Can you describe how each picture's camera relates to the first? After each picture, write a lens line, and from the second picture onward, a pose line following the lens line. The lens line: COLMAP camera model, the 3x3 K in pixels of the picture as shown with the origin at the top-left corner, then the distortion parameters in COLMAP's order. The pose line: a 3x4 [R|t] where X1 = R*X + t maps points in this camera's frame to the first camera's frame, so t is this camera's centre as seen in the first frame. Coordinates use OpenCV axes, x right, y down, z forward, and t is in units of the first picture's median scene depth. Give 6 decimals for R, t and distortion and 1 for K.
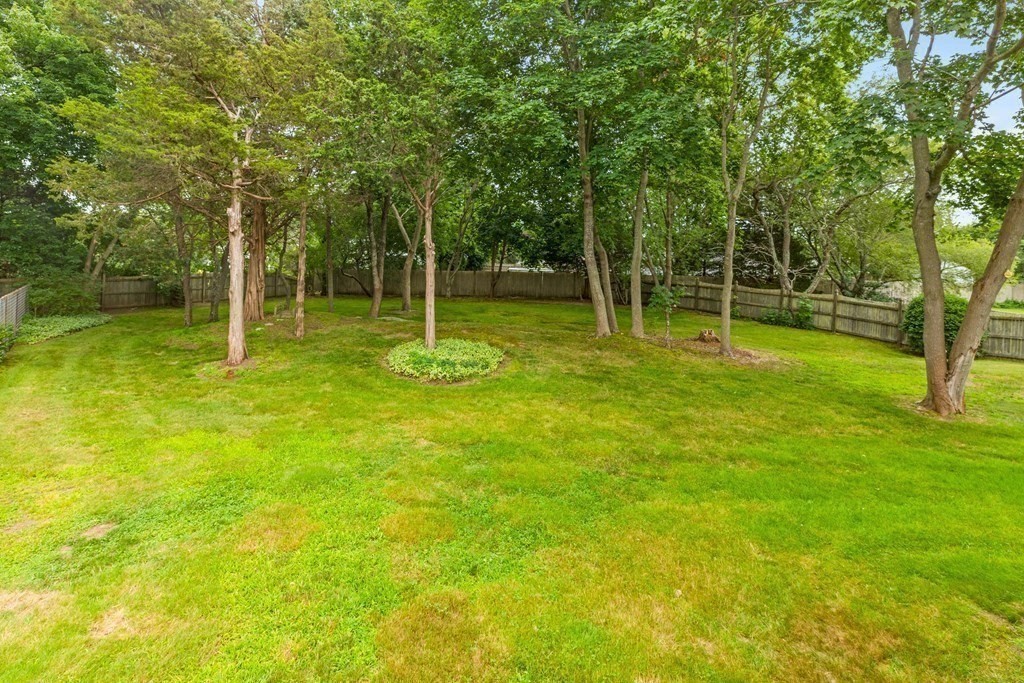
lens RADIAL K [[462.1, 0, 507.4], [0, 462.1, 273.3], [0, 0, 1]] dist [0.002644, -0.000304]
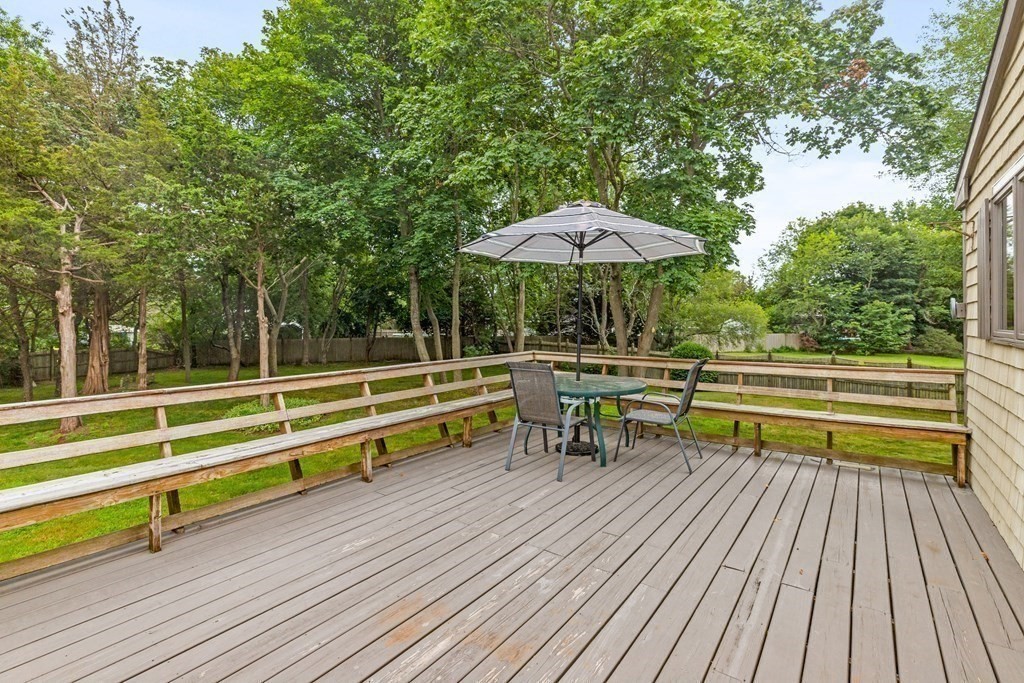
lens RADIAL K [[462.1, 0, 513.9], [0, 462.1, 333.4], [0, 0, 1]] dist [0.002644, -0.000304]
pose [[0.982775, -0.033348, 0.181770, 0.260389], [0.034383, 0.999406, -0.002542, 0.000411], [-0.181577, 0.008748, 0.983338, -0.280747]]
